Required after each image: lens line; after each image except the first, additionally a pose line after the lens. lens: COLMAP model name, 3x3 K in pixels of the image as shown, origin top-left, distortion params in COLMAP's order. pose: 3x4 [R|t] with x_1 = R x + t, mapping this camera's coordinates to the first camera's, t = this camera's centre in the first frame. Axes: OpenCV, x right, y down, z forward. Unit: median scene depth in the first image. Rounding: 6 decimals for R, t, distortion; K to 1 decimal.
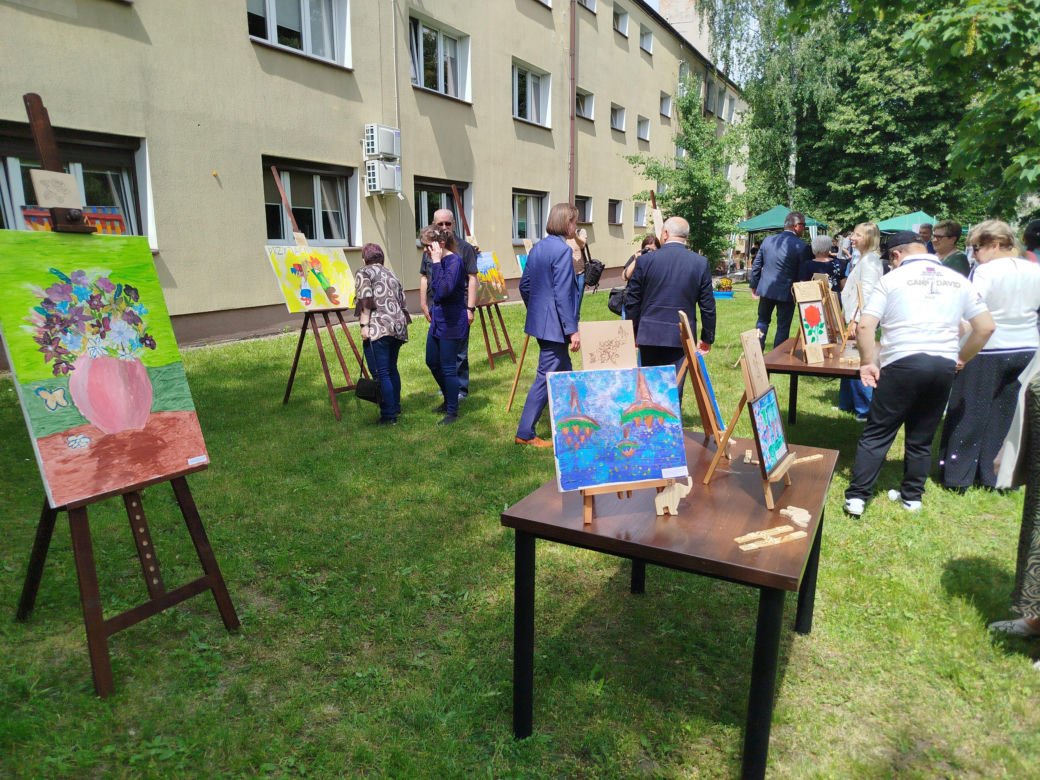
lens RADIAL K [[761.0, 0, 520.0], [0, 761.0, 390.0], [0, 0, 1]] dist [0.007903, -0.006702]
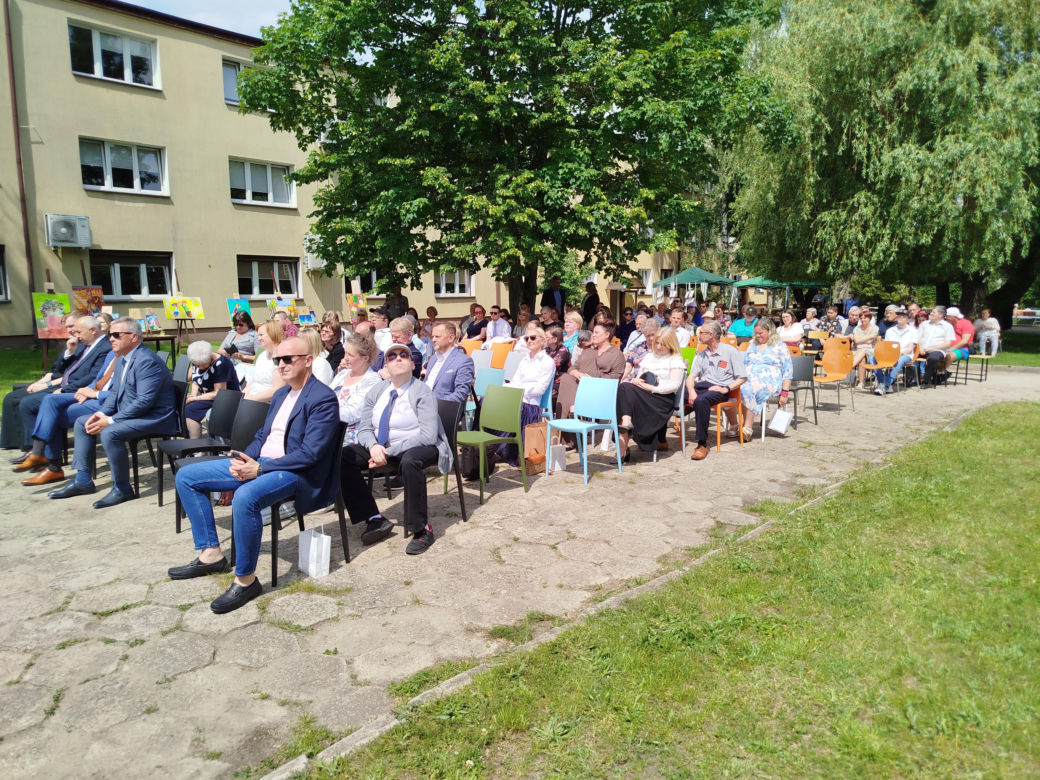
lens RADIAL K [[761.0, 0, 520.0], [0, 761.0, 390.0], [0, 0, 1]] dist [0.007903, -0.006702]
pose [[0.967525, 0.022887, -0.251738, 0.972378], [-0.040753, 0.996988, -0.065988, 0.170632], [0.249469, 0.074104, 0.965543, -0.814357]]
